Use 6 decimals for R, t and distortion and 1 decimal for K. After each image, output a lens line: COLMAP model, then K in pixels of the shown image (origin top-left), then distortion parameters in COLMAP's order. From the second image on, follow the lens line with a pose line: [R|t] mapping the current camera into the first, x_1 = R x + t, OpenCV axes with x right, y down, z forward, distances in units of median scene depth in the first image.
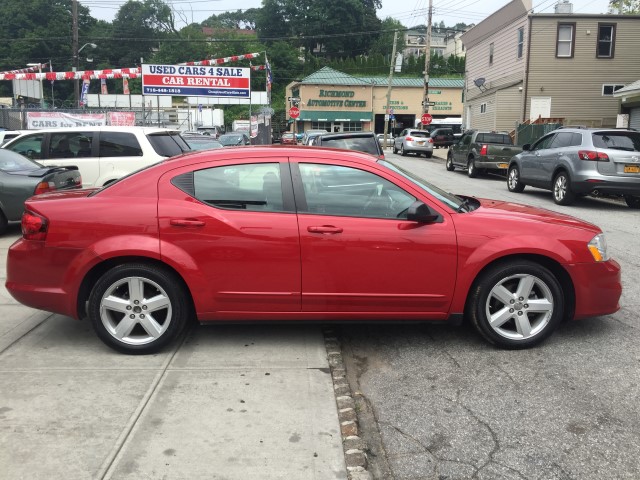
lens RADIAL K [[551.0, 0, 320.0], [0, 551.0, 240.0], [0, 0, 1]] dist [0.083985, -0.128976]
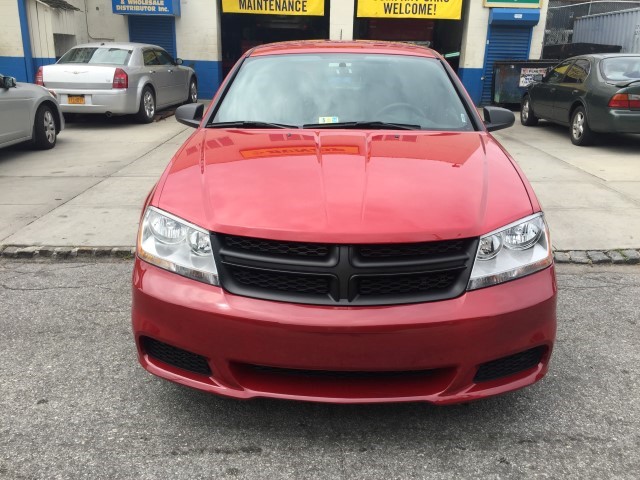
lens RADIAL K [[548.2, 0, 321.8], [0, 548.2, 240.1], [0, 0, 1]] dist [0.089328, -0.139283]
pose [[-0.062131, 0.315973, -0.946732, 1.049481], [-0.183037, 0.928869, 0.322023, -0.186085], [0.981141, 0.193295, 0.000124, 1.242991]]
